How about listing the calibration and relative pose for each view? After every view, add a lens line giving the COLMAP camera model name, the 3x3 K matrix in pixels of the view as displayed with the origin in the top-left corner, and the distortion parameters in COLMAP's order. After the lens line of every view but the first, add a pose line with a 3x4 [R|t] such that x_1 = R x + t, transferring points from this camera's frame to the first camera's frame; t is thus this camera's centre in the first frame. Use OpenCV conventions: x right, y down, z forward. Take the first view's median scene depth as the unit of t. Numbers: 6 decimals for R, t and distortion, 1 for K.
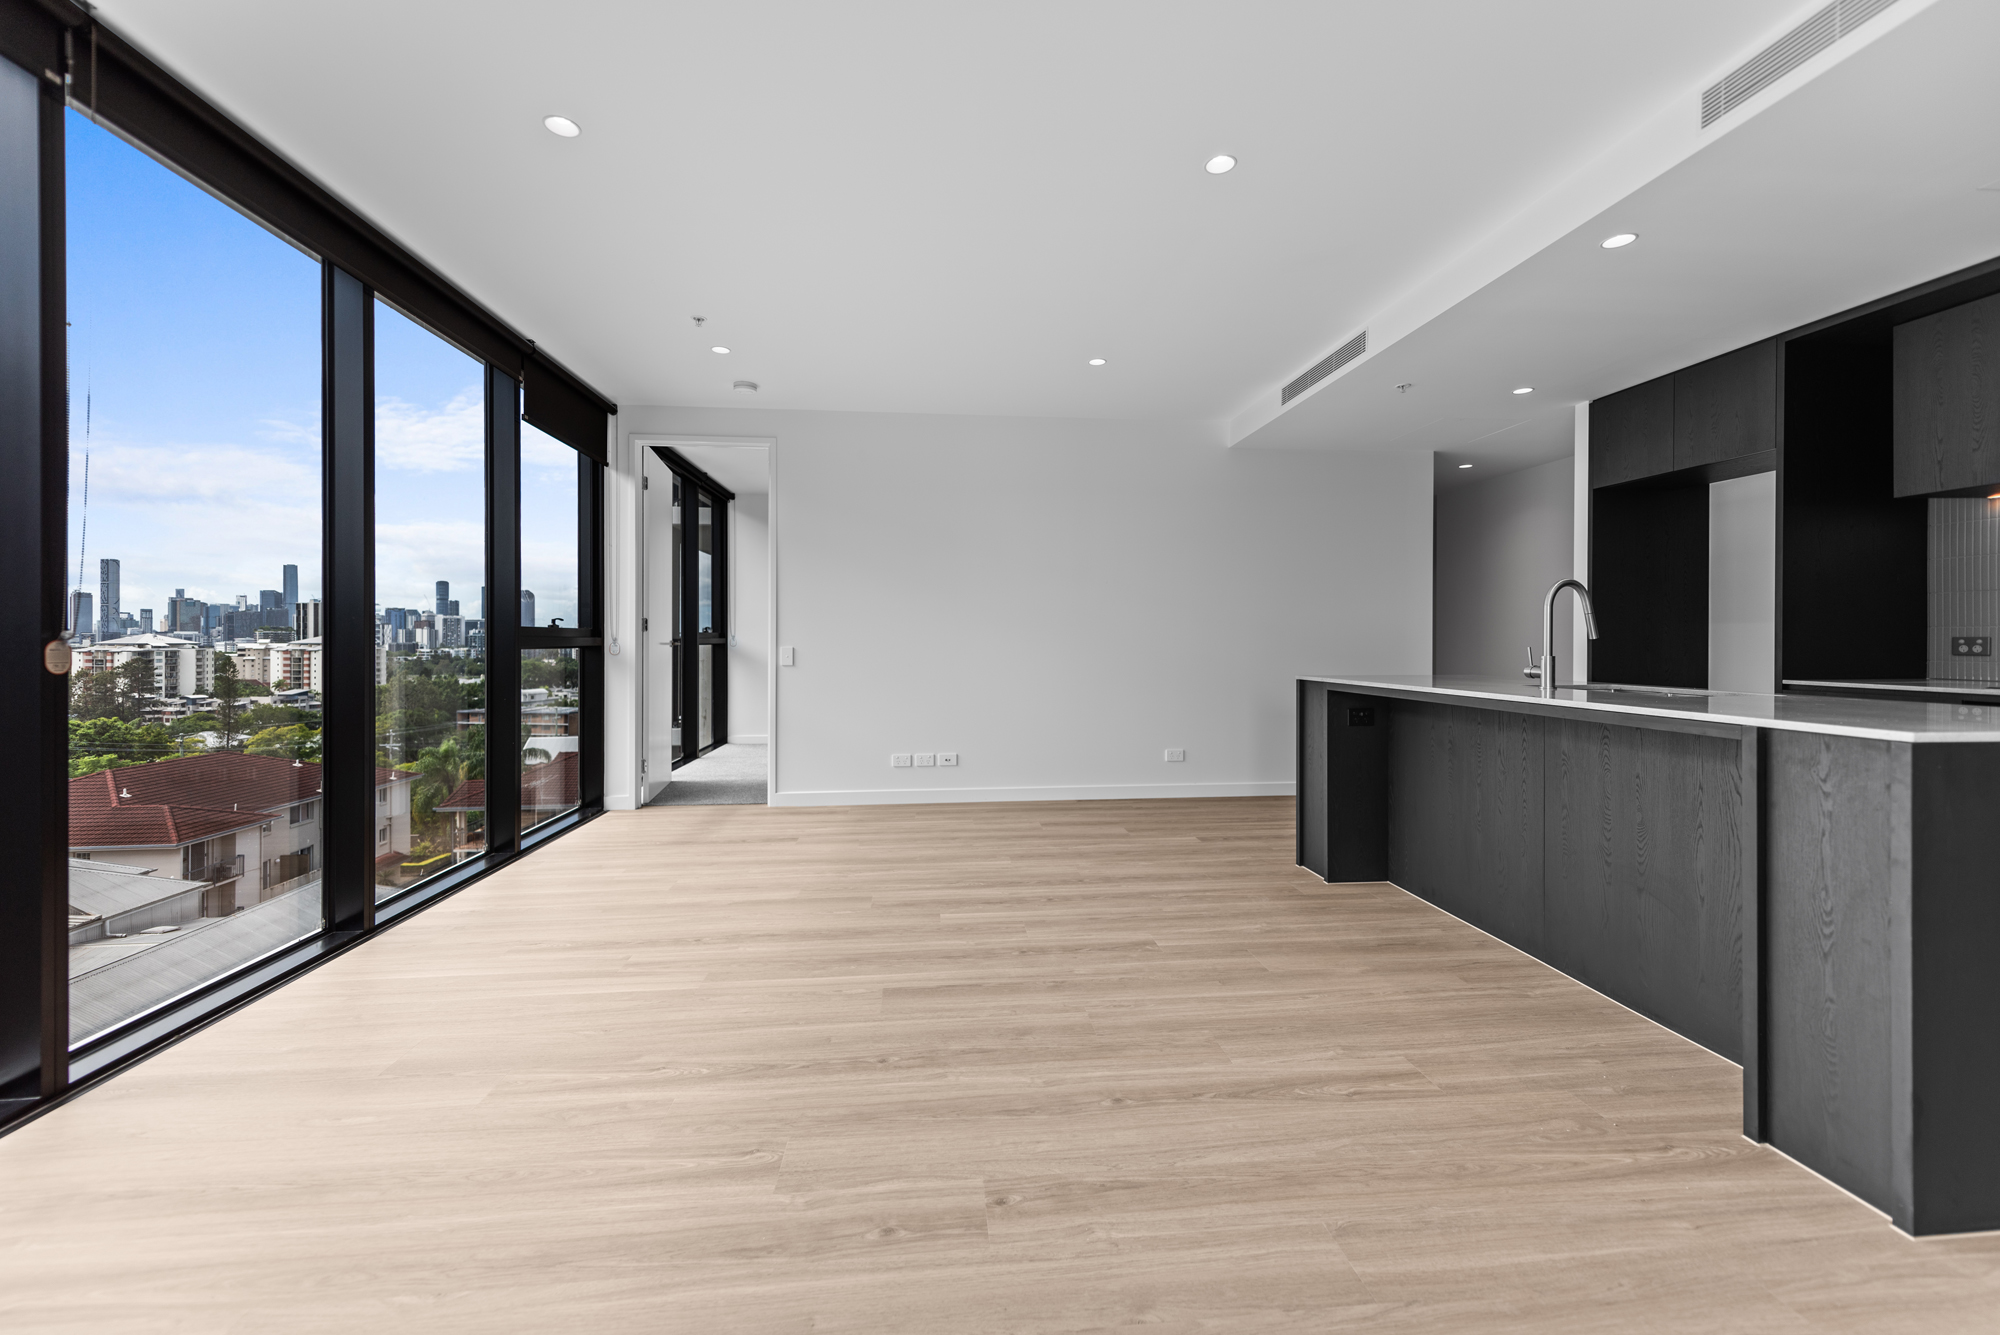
lens RADIAL K [[795.9, 0, 1003.4], [0, 795.9, 644.7], [0, 0, 1]] dist [0.018270, -0.006186]
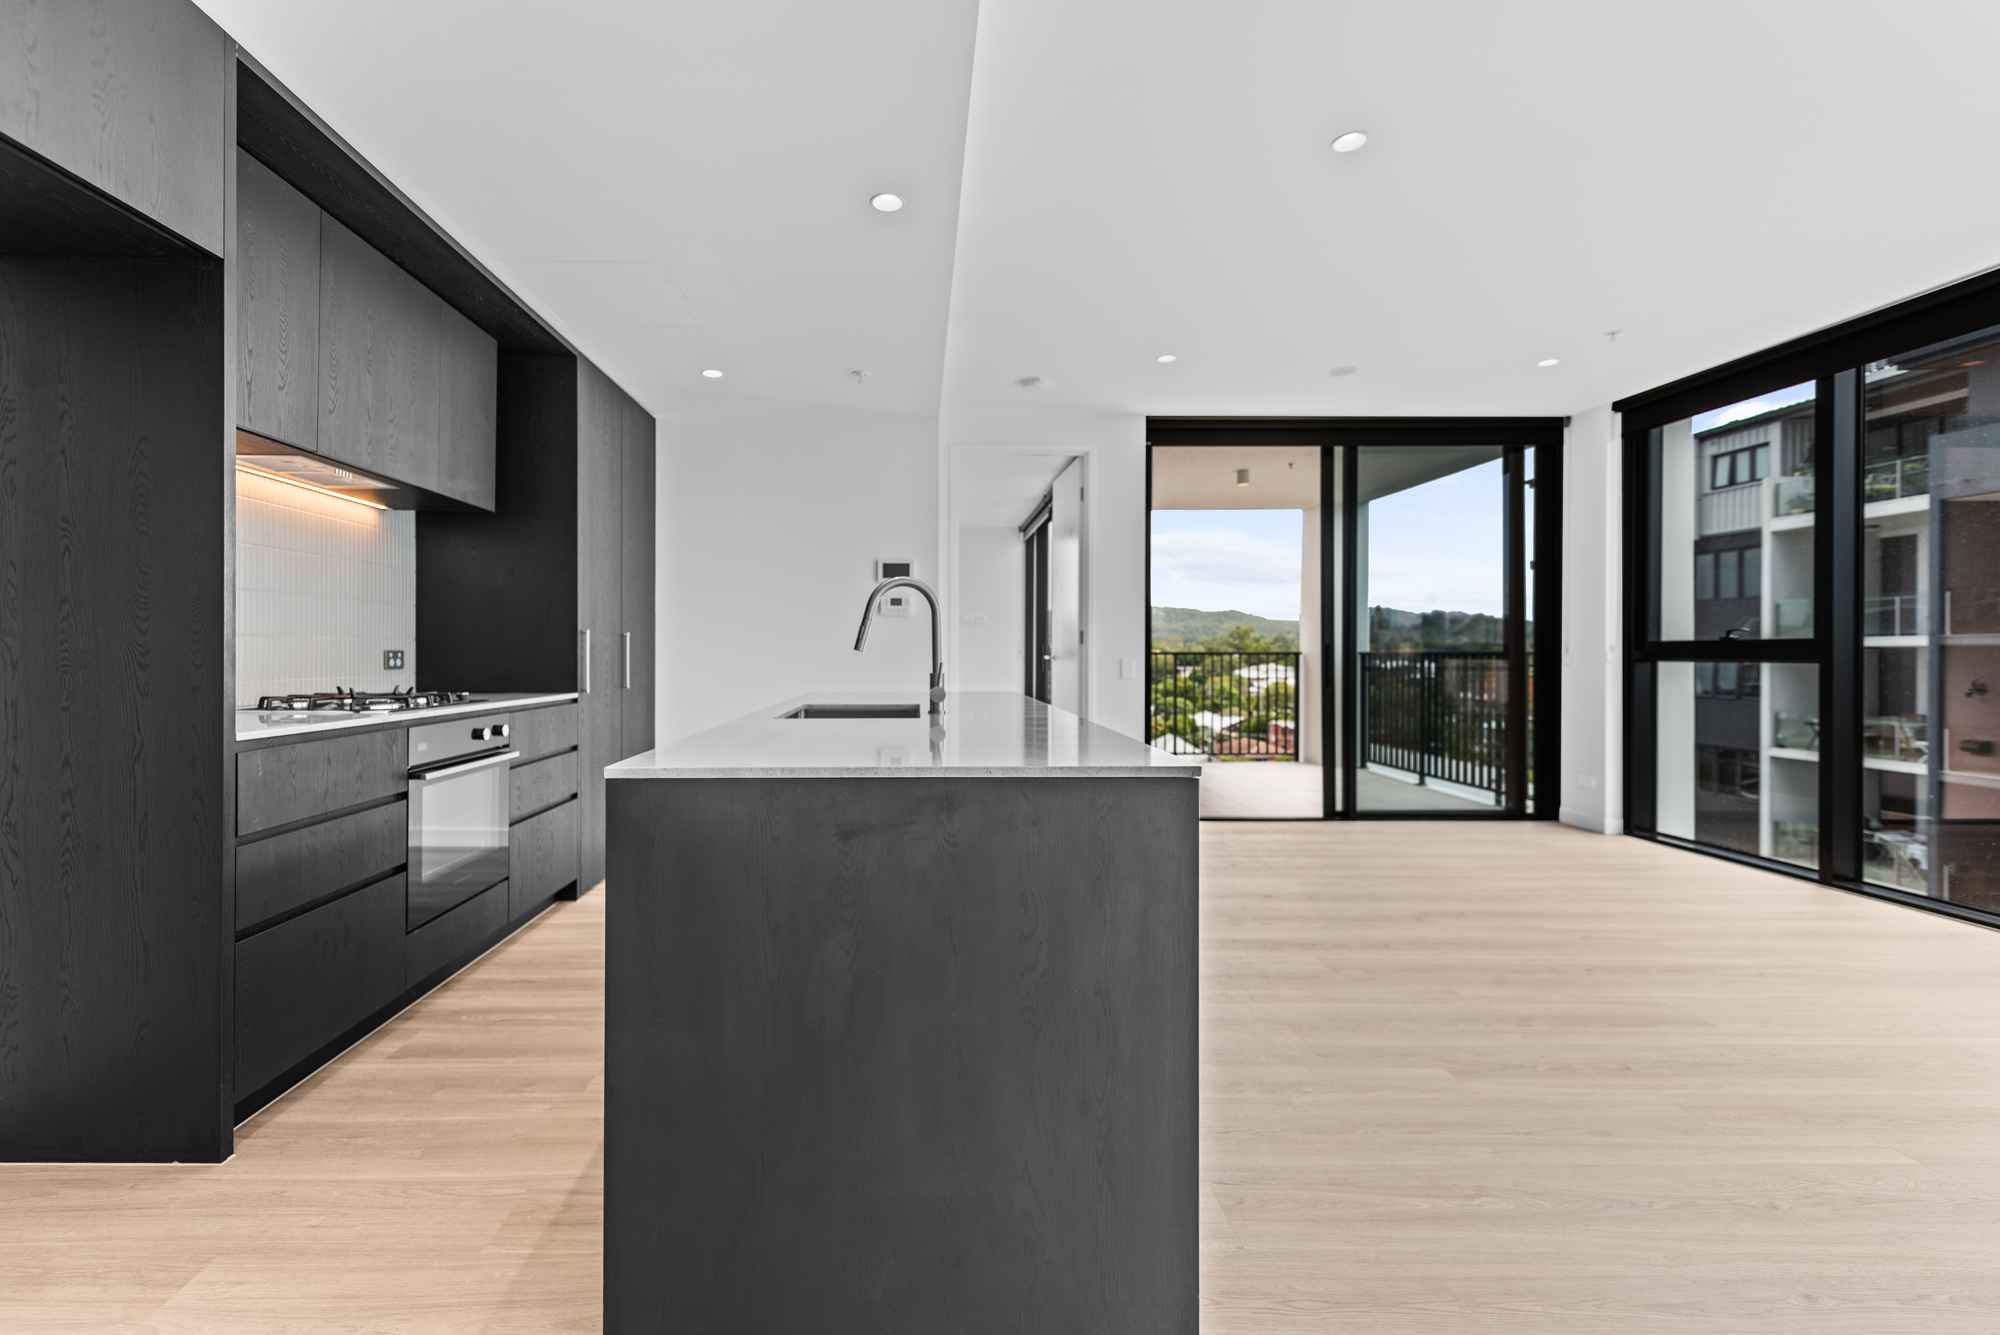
lens RADIAL K [[831.6, 0, 919.5], [0, 831.6, 657.2], [0, 0, 1]] dist [0.005600, -0.000966]
pose [[-0.995603, 0.000100, 0.093671, 0.588270], [0.001078, 0.999946, 0.010383, -0.010859], [-0.093665, 0.010438, -0.995549, 1.763172]]
